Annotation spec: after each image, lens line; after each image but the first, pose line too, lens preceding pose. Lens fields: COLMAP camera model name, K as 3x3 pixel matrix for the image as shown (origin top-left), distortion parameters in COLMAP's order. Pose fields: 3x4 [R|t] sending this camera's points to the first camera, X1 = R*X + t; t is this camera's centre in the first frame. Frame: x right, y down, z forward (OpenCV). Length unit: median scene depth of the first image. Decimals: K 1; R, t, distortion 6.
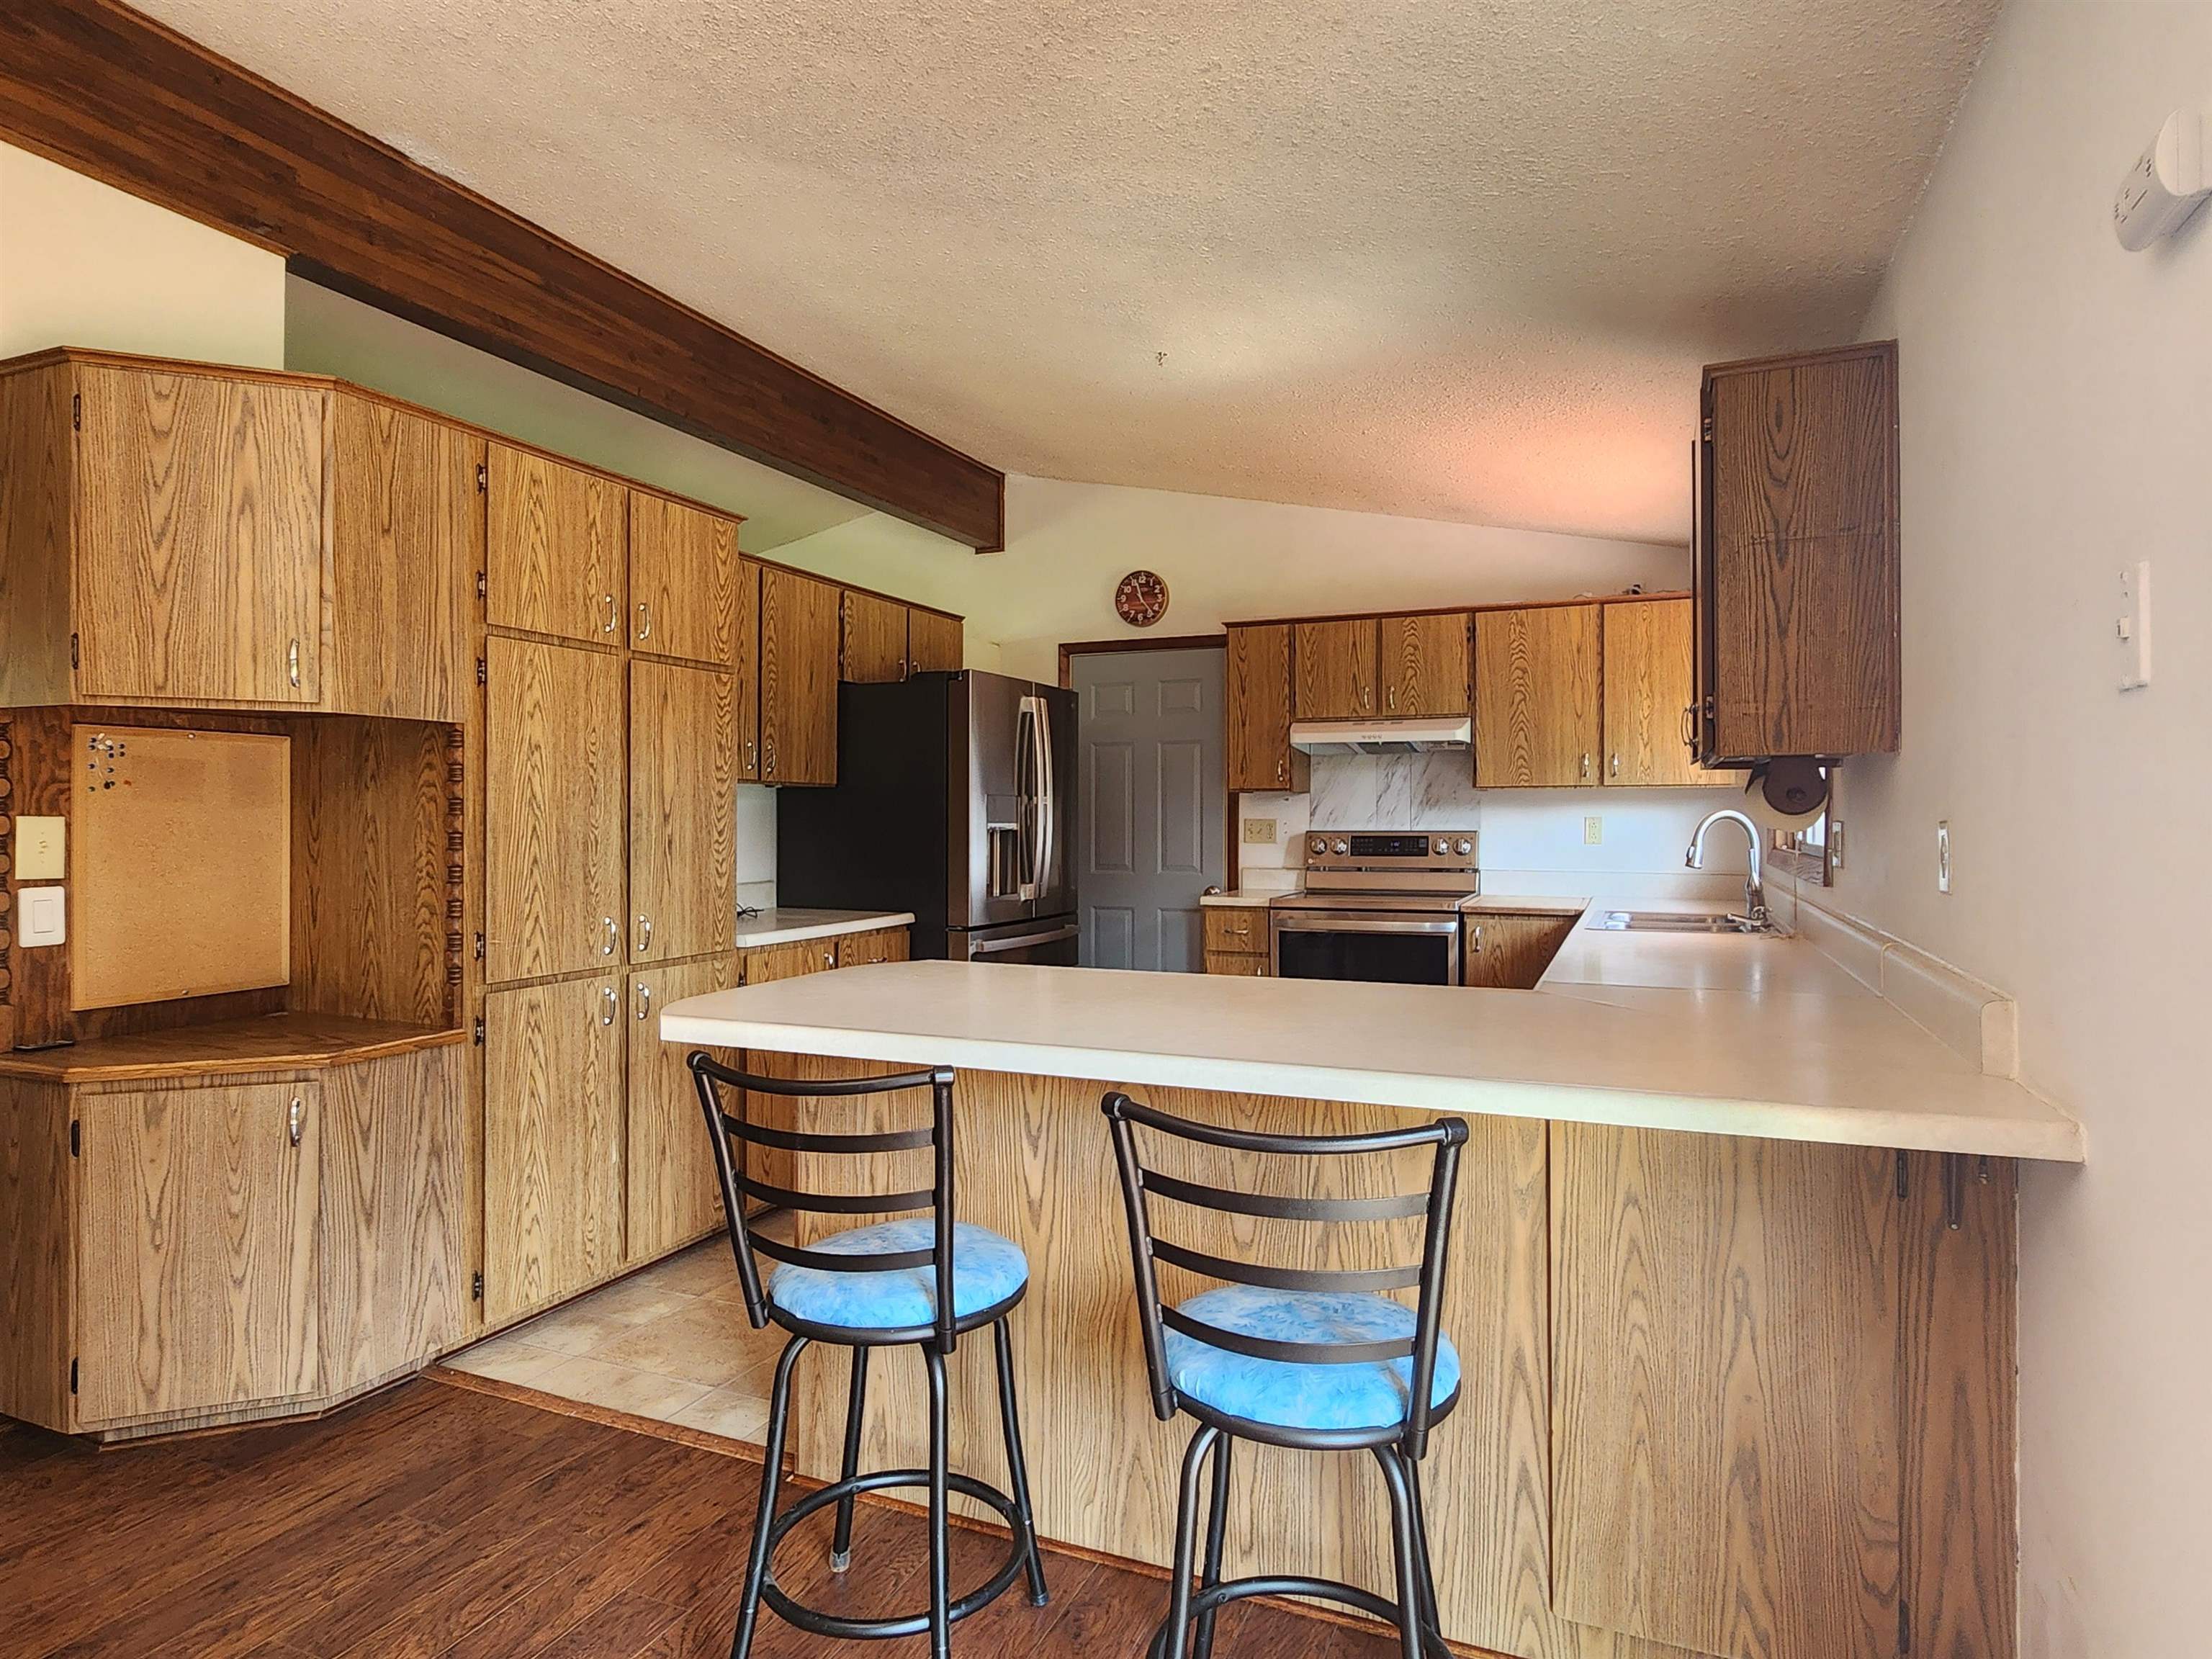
lens RADIAL K [[1239.0, 0, 1111.1], [0, 1239.0, 821.2], [0, 0, 1]] dist [-0.000525, -0.000205]
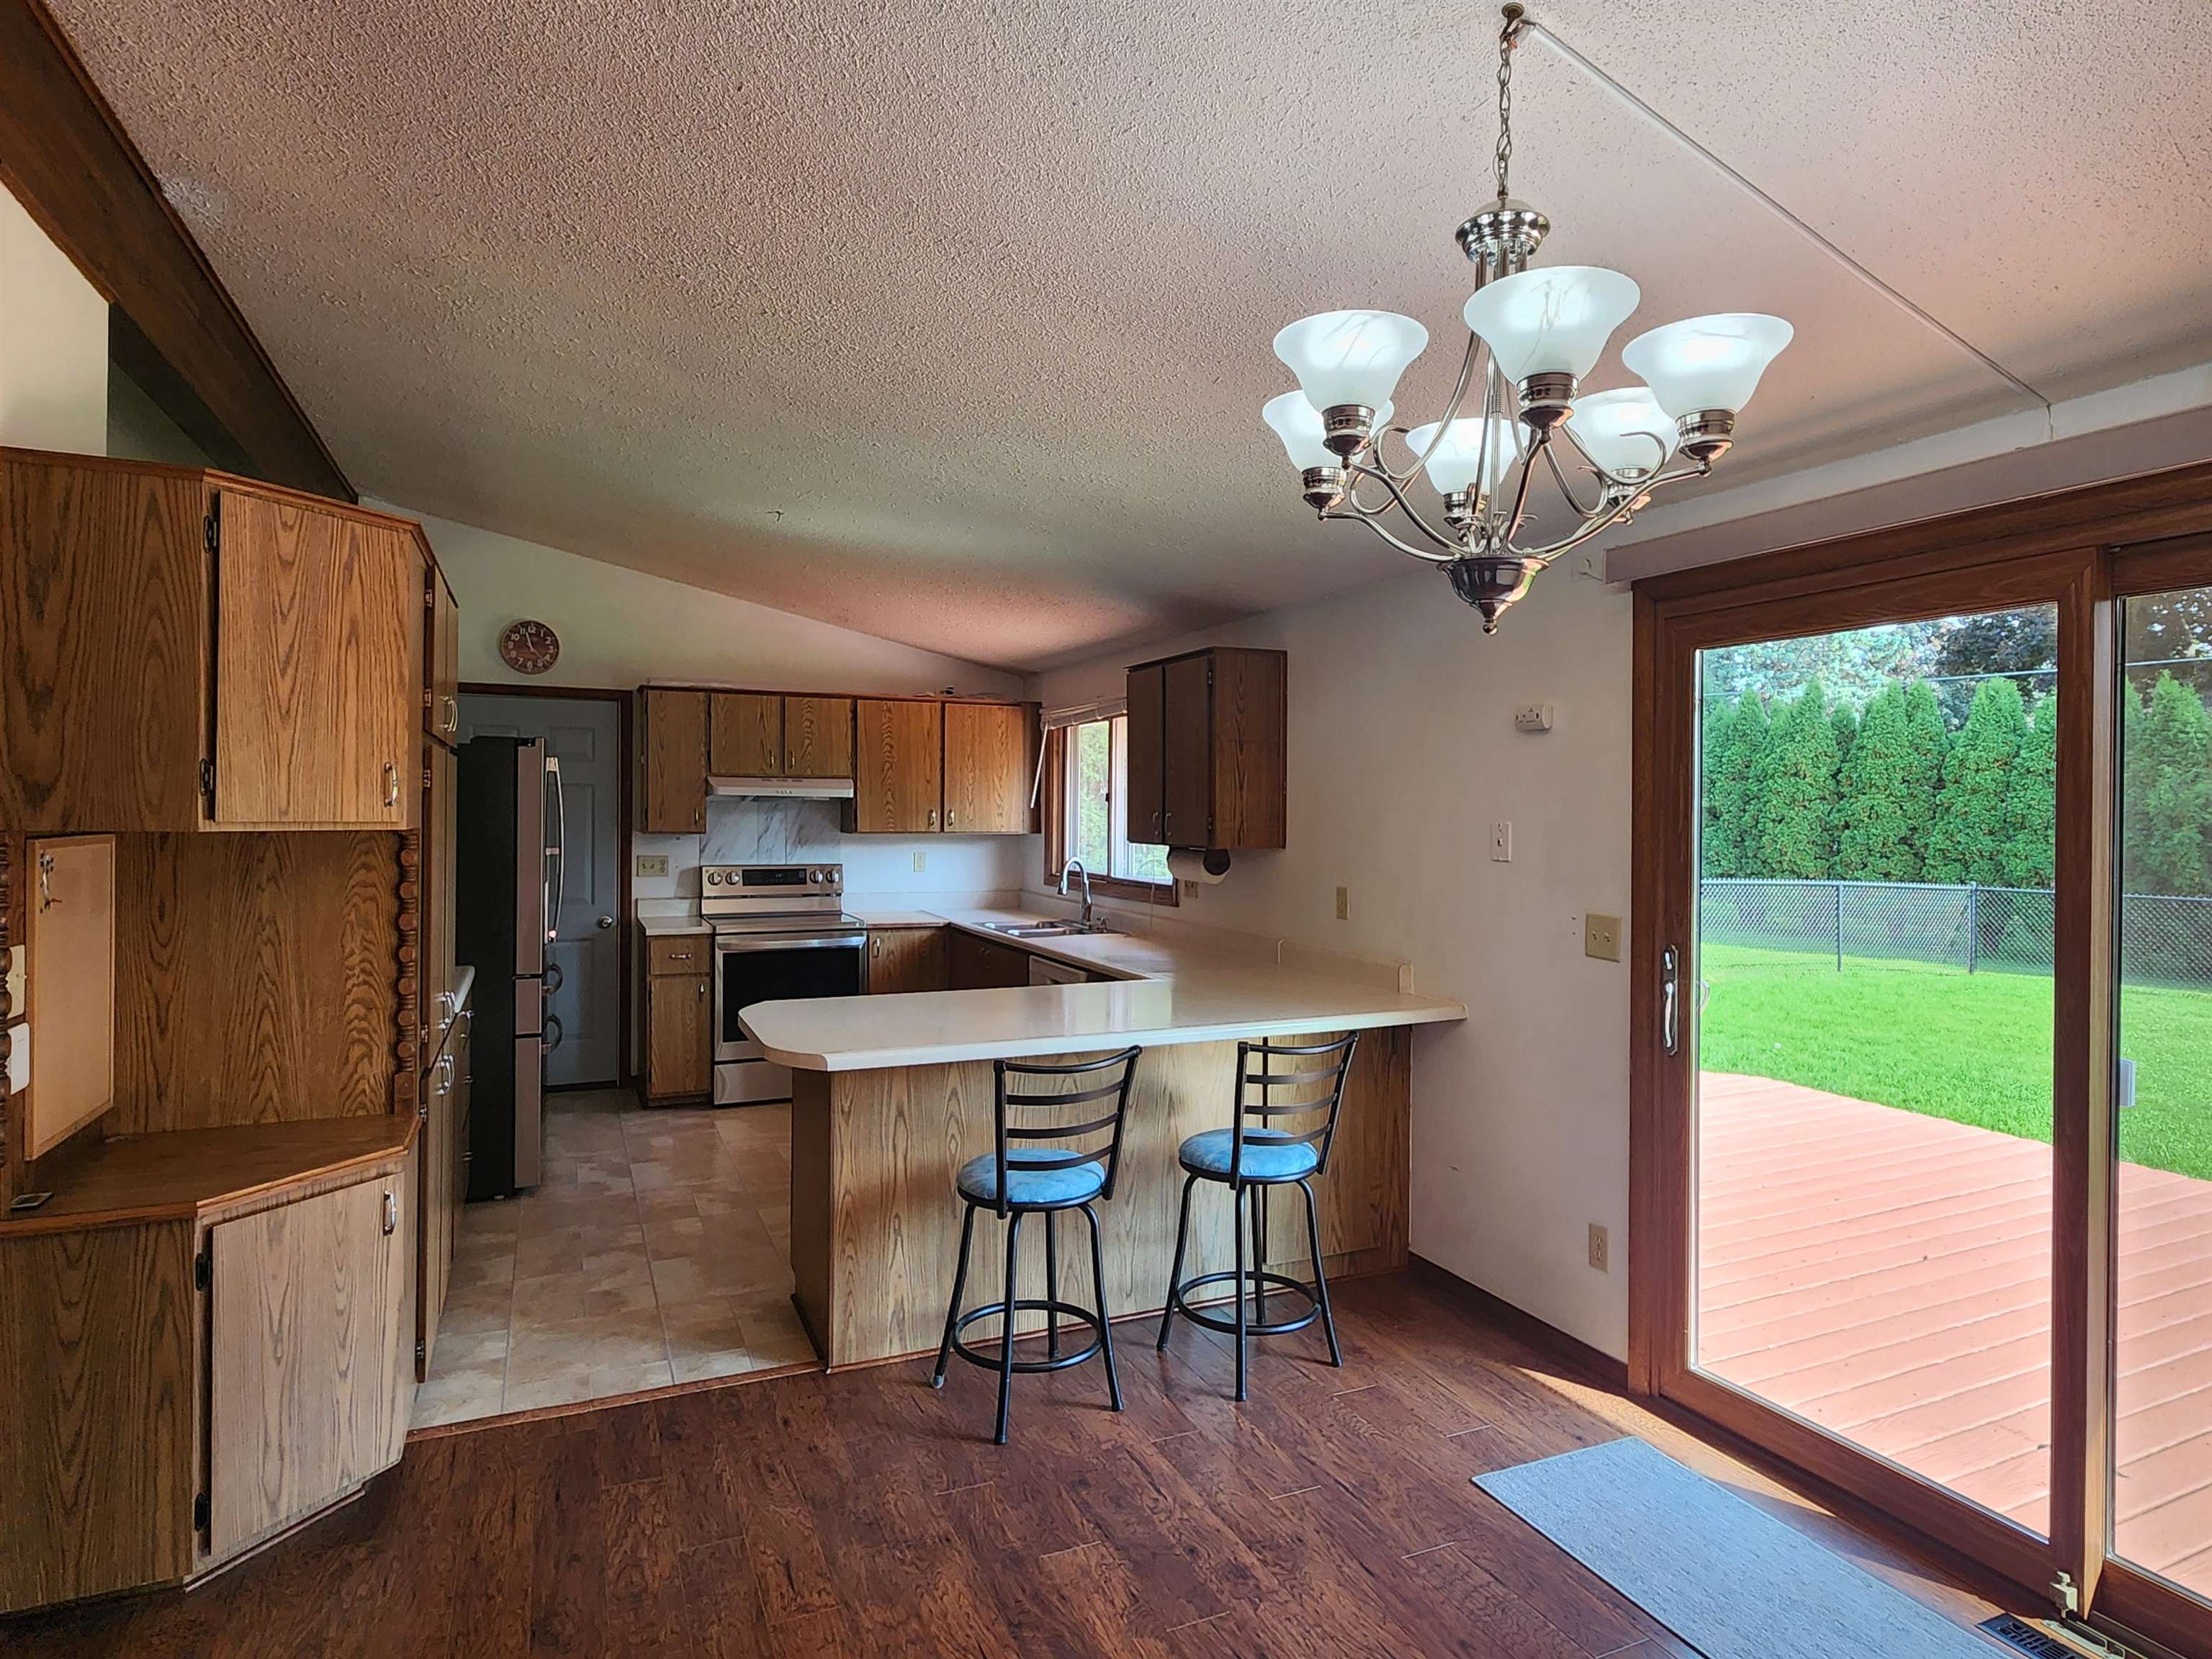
lens RADIAL K [[1239.0, 0, 1105.9], [0, 1239.0, 824.8], [0, 0, 1]] dist [-0.000525, -0.000205]
pose [[0.679050, -0.005293, 0.734073, -0.863773], [-0.005749, 0.999905, 0.012527, -0.093621], [-0.734070, -0.012726, 0.678955, -0.154622]]
